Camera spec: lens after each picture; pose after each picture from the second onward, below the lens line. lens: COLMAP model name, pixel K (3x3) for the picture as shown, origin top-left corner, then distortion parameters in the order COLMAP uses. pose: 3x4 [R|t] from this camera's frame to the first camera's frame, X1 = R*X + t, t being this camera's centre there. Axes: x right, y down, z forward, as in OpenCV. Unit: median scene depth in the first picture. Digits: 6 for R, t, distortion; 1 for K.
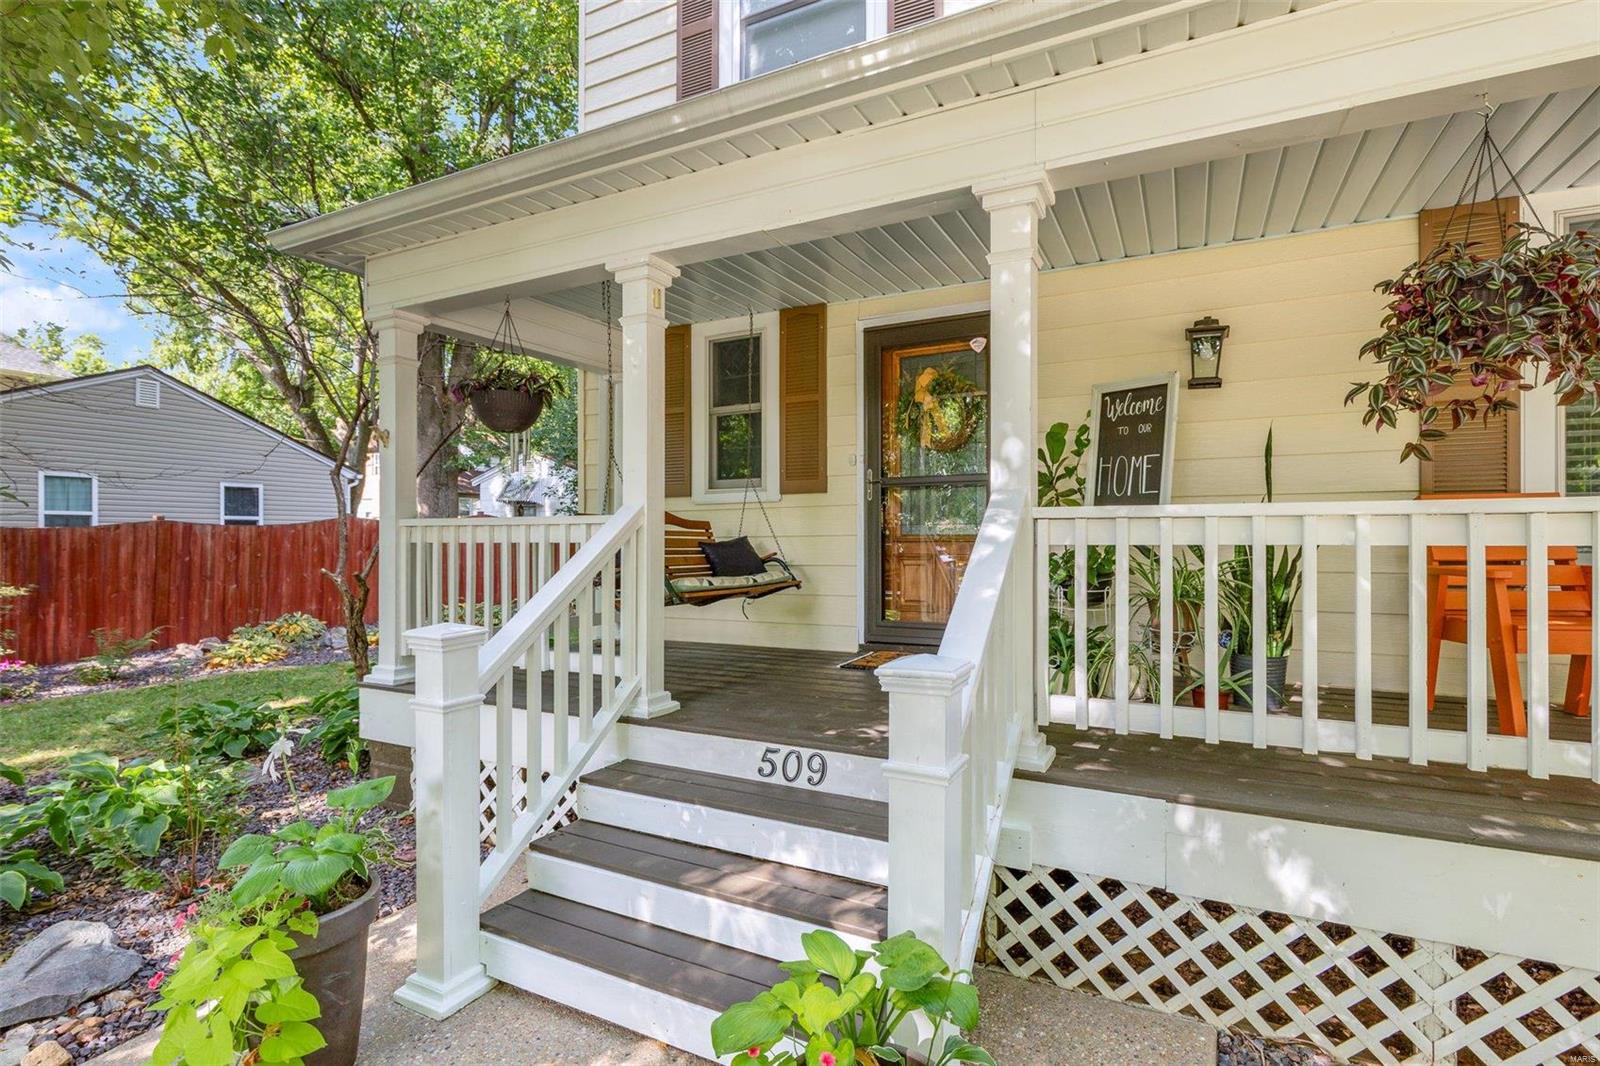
lens RADIAL K [[774.3, 0, 800.0], [0, 774.3, 533.0], [0, 0, 1]] dist [-0.002923, -0.000922]
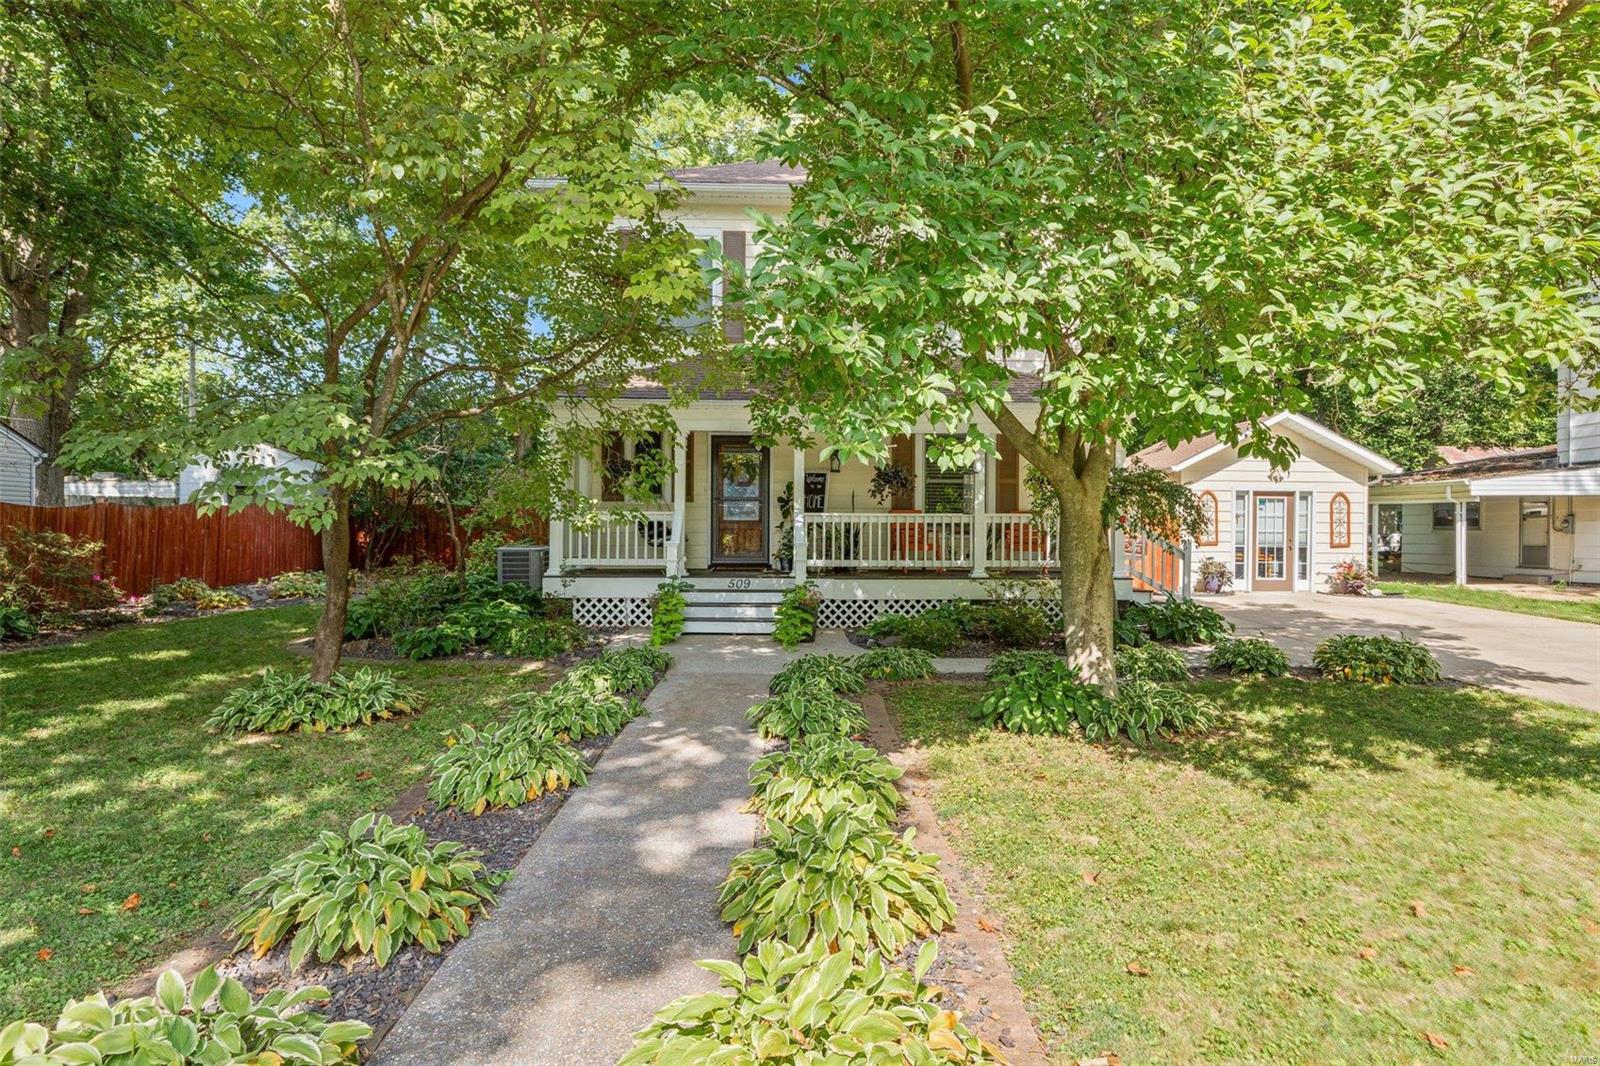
lens RADIAL K [[1022.2, 0, 800.0], [0, 1022.2, 533.0], [0, 0, 1]] dist [0.004978, 0.001839]
pose [[0.875041, 0.008472, 0.483974, -1.662386], [-0.011812, 0.999923, 0.003853, 0.037635], [-0.483904, -0.009088, 0.875074, -2.645045]]
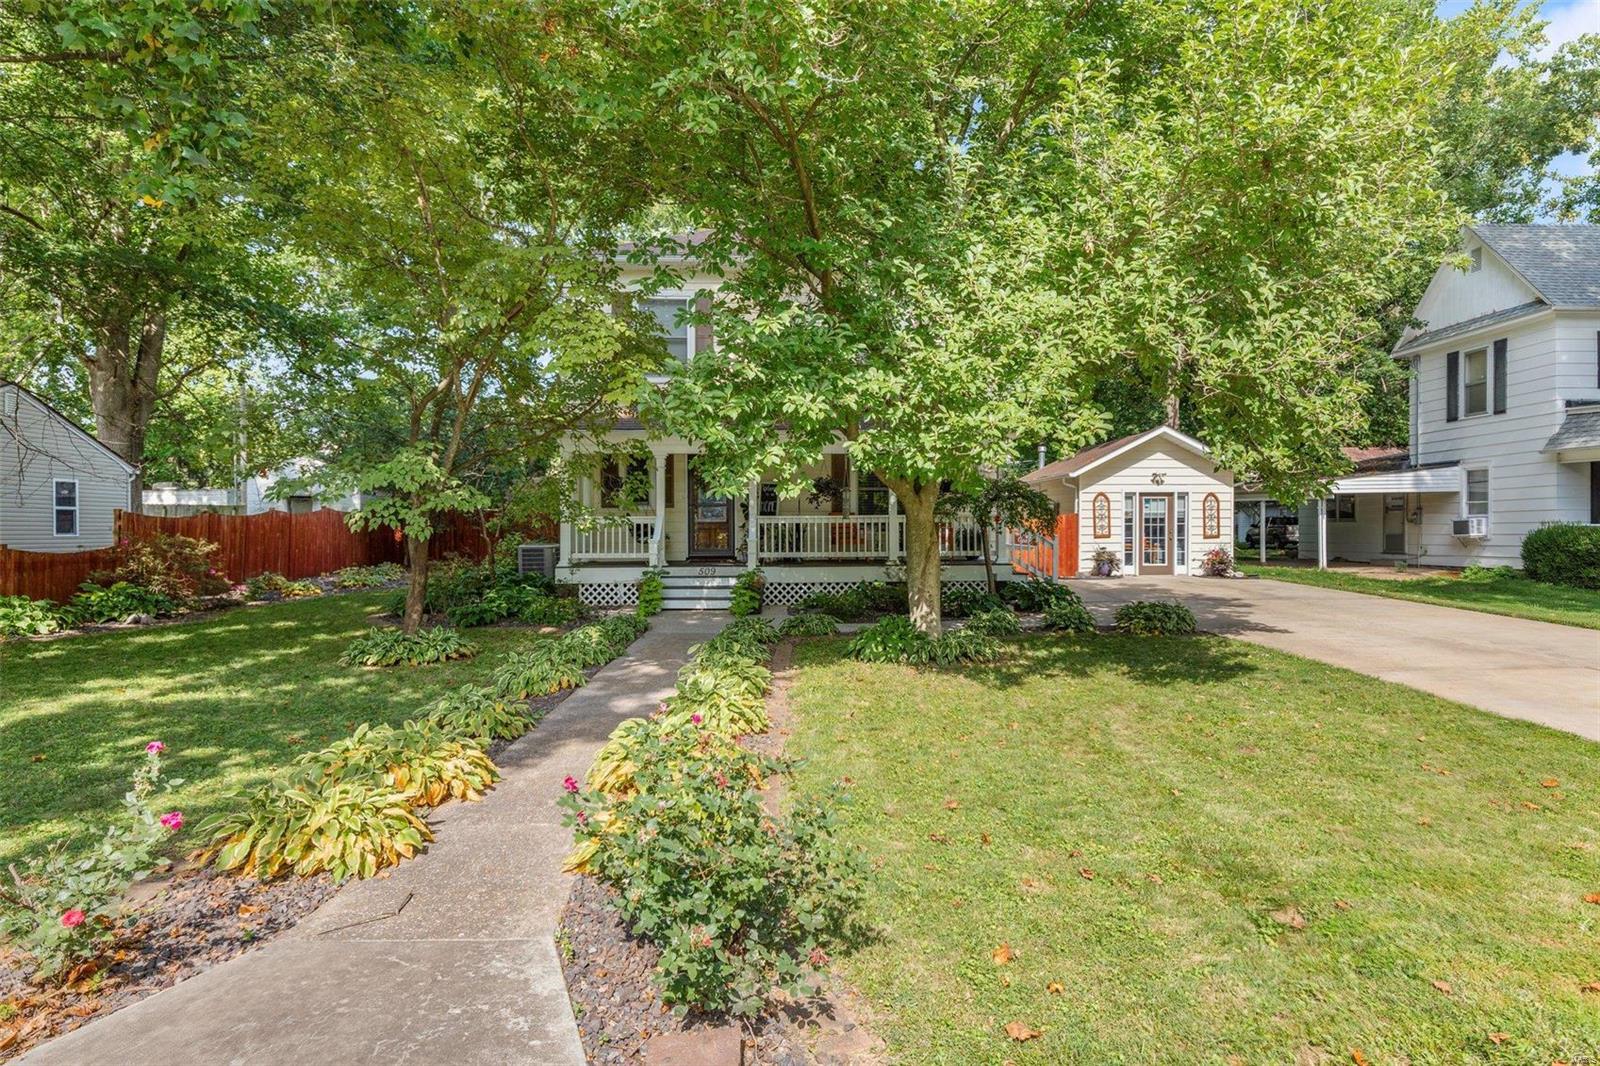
lens RADIAL K [[1017.2, 0, 813.9], [0, 1017.2, 530.0], [0, 0, 1]] dist [0.001190, -0.002071]
pose [[0.872199, -0.001509, 0.489150, -1.968158], [-0.001324, 0.999984, 0.005445, 0.017032], [-0.489150, -0.005396, 0.872183, -3.740521]]
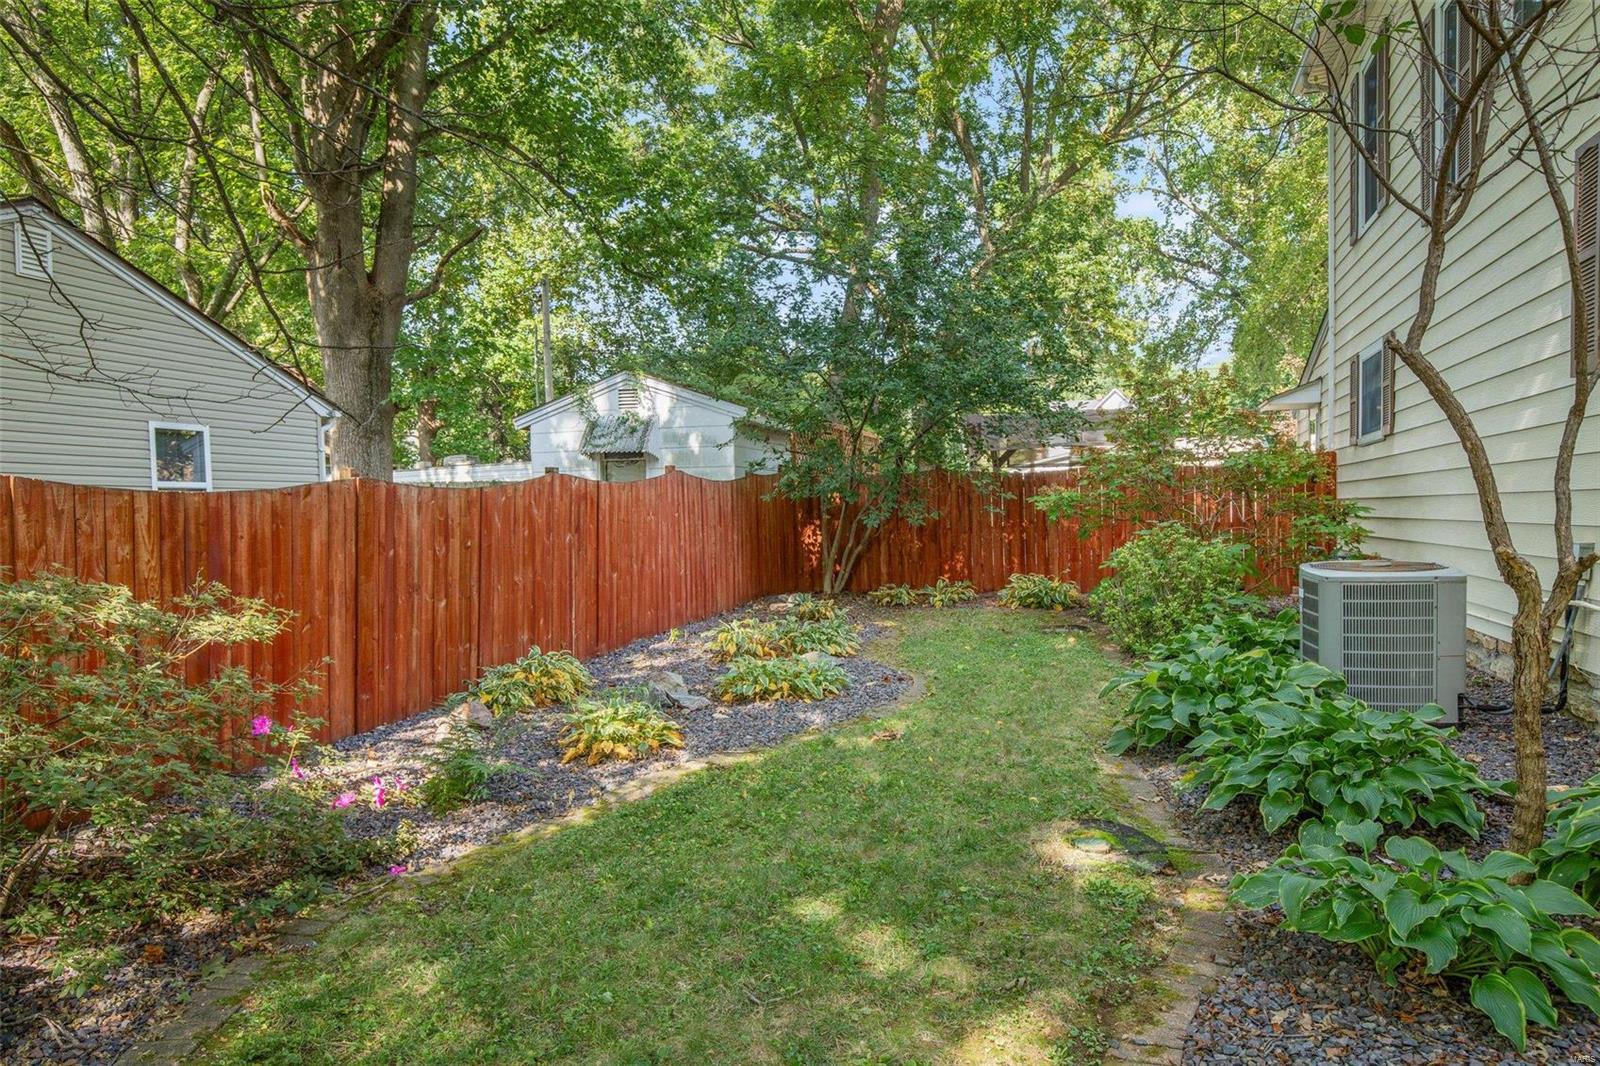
lens RADIAL K [[1034.0, 0, 800.0], [0, 1034.0, 533.0], [0, 0, 1]] dist [-0.032078, 0.000401]
pose [[0.979429, -0.022371, 0.200543, -1.746389], [0.017622, 0.999521, 0.025436, 0.020491], [-0.201016, -0.021379, 0.979355, 0.721219]]
